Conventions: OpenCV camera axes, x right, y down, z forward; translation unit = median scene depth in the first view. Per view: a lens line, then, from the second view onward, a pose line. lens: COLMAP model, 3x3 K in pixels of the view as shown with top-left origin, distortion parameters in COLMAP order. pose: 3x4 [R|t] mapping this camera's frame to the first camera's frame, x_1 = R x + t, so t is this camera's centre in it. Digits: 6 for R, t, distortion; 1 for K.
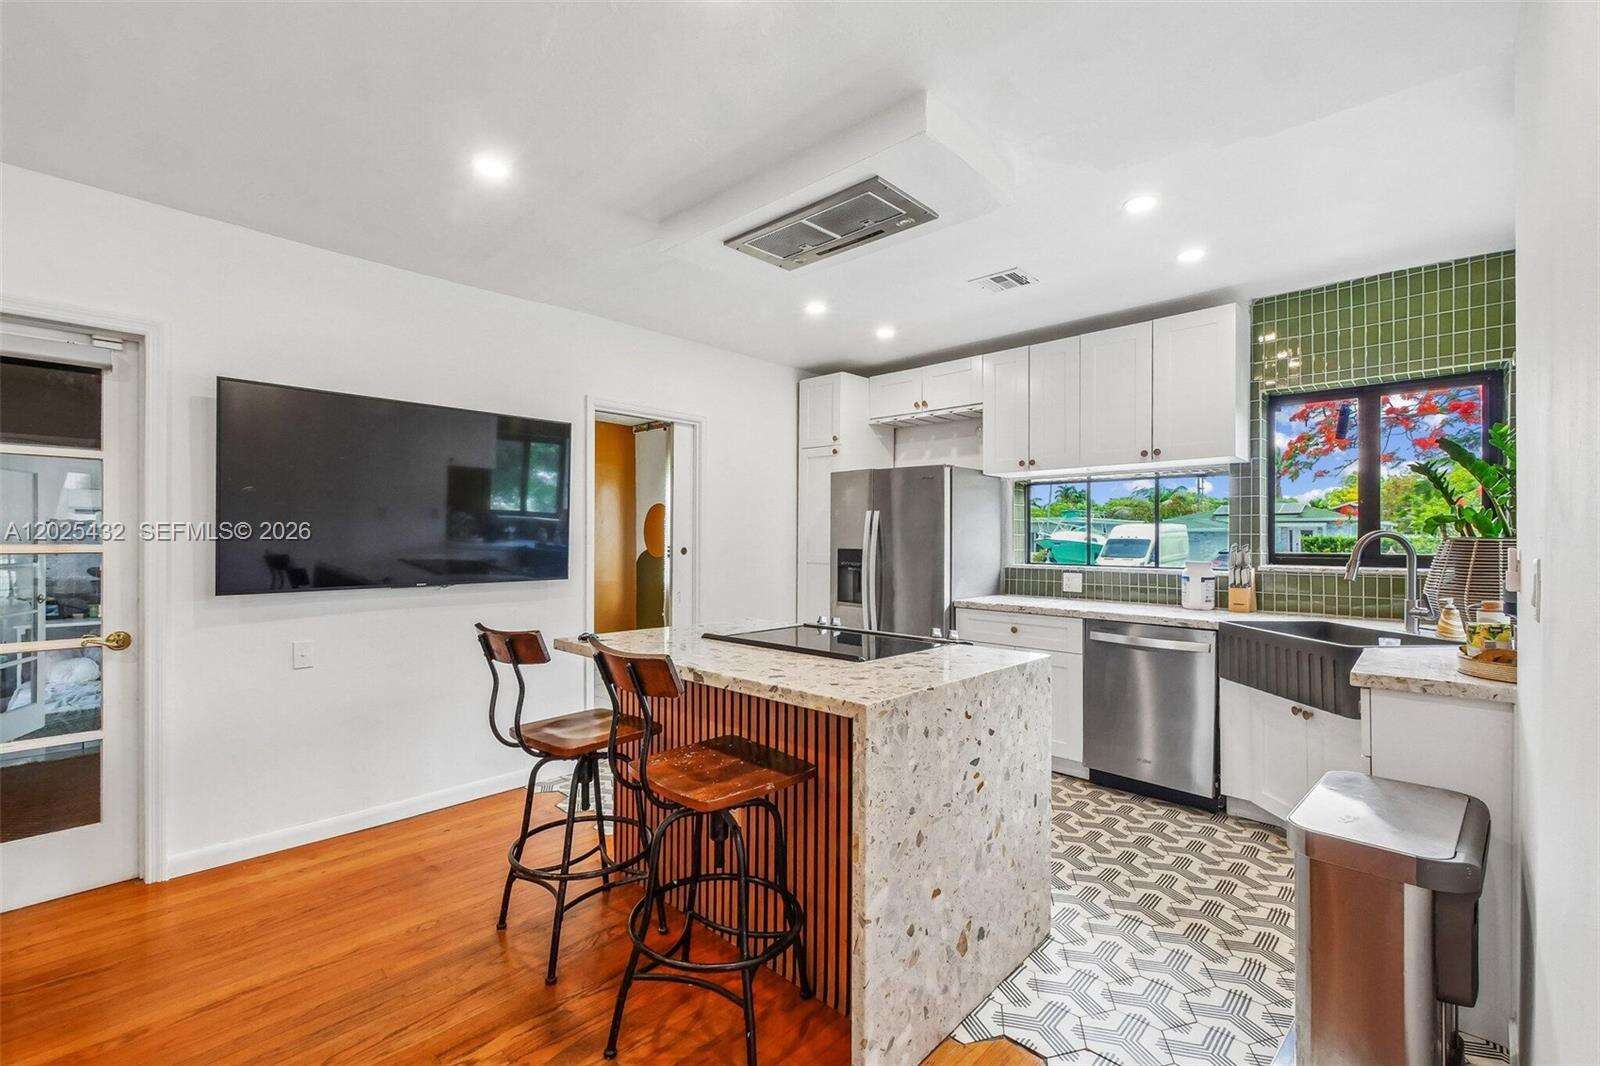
lens RADIAL K [[681.2, 0, 798.3], [0, 681.2, 527.7], [0, 0, 1]] dist [-0.003397, -0.000140]
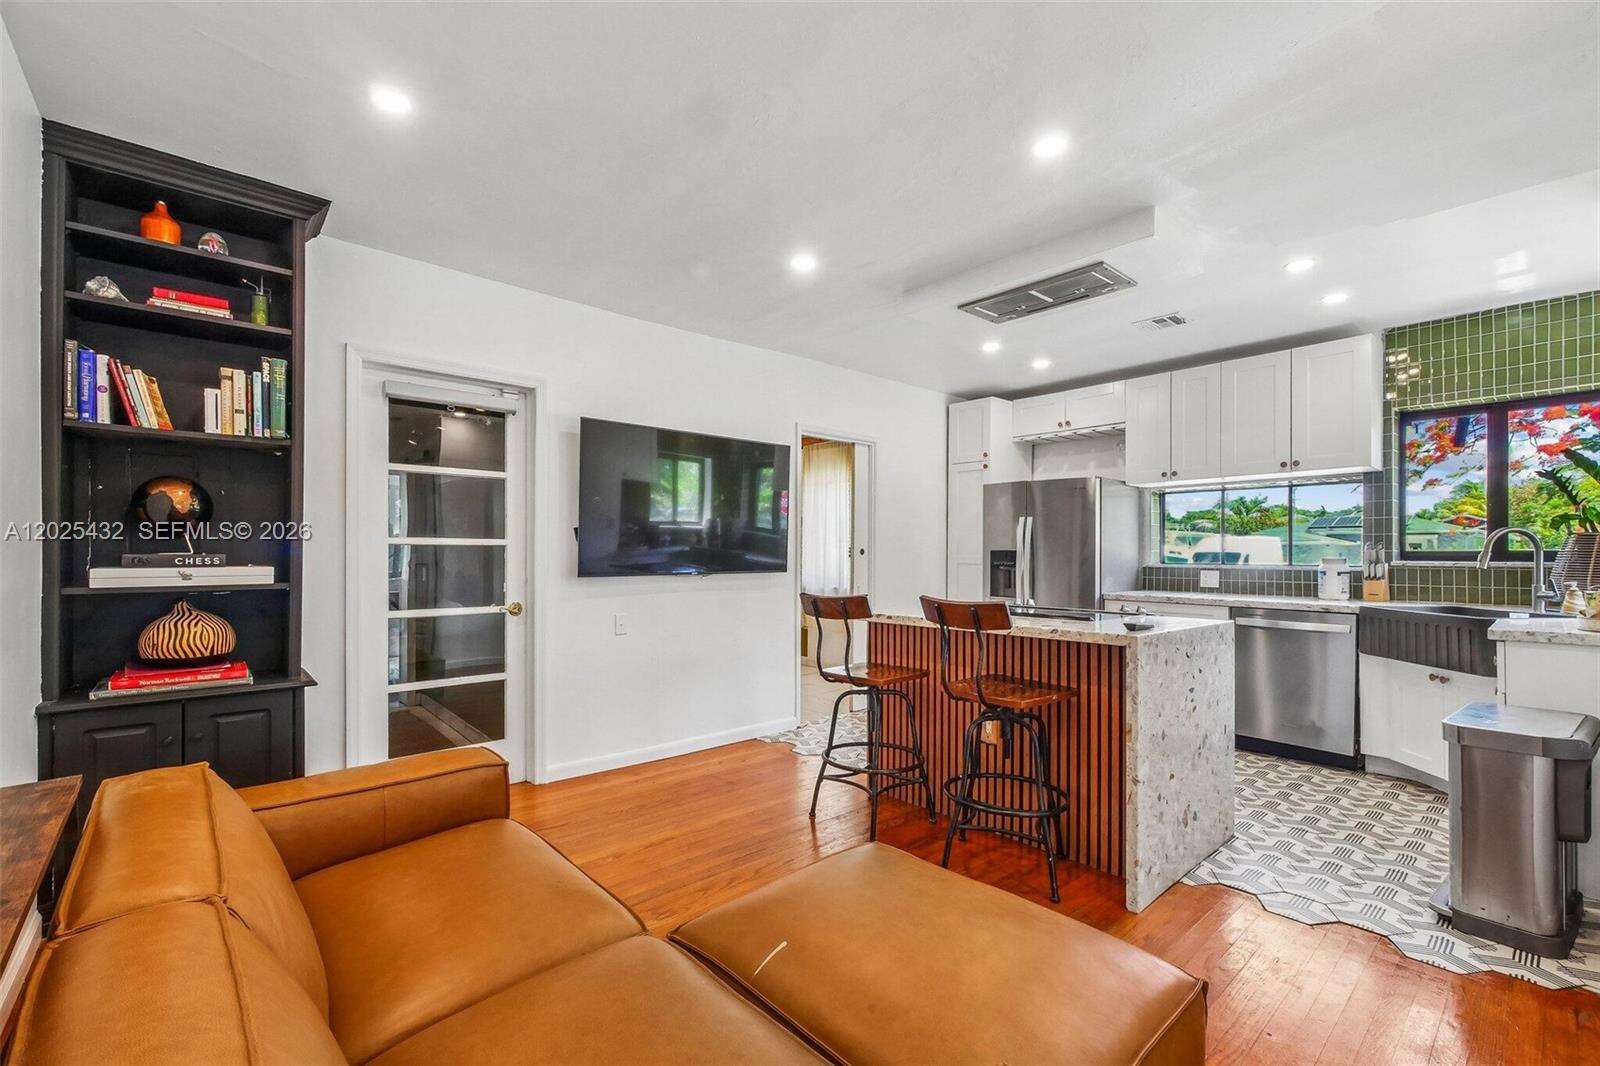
lens RADIAL K [[681.2, 0, 793.5], [0, 681.2, 543.2], [0, 0, 1]] dist [-0.003397, -0.000140]
pose [[0.995329, -0.001664, -0.096528, -0.271125], [0.001712, 0.999998, 0.000416, 0.029286], [0.096527, -0.000579, 0.995330, -0.297485]]
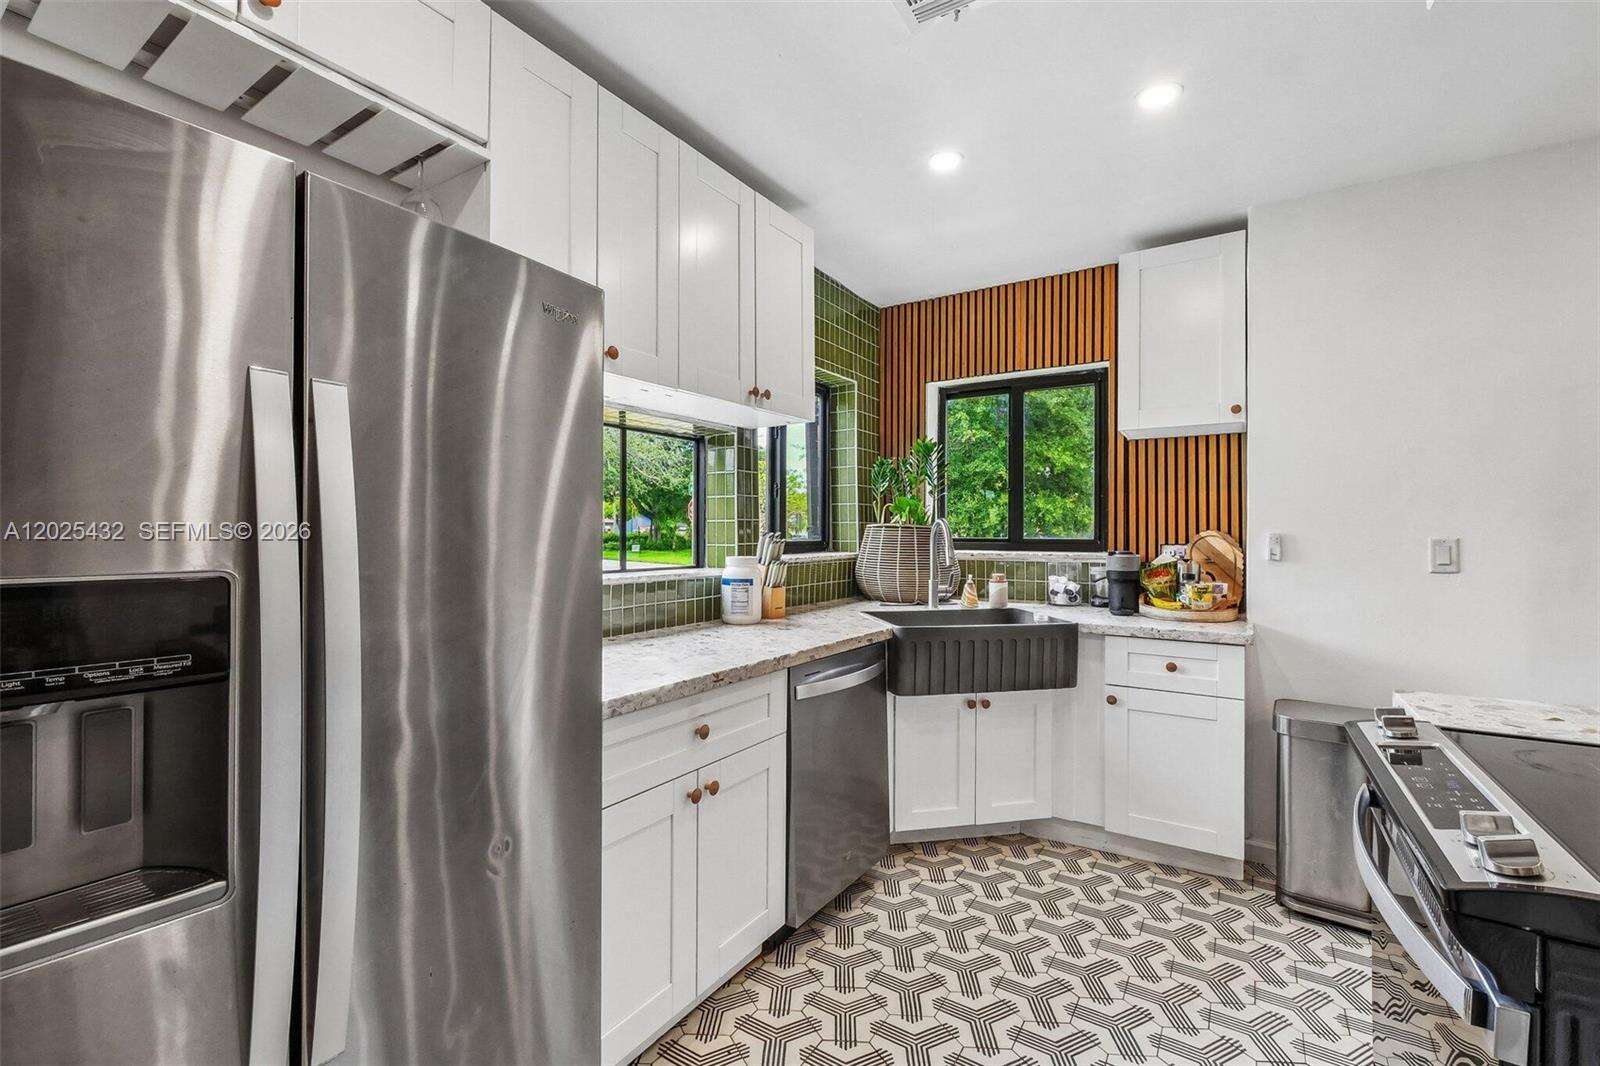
lens RADIAL K [[681.2, 0, 802.8], [0, 681.2, 533.1], [0, 0, 1]] dist [-0.003397, -0.000140]
pose [[-0.177231, -0.010432, 0.984114, -0.170857], [-0.015835, 0.999845, 0.007747, 0.022192], [-0.984042, -0.014210, -0.177369, 1.386274]]
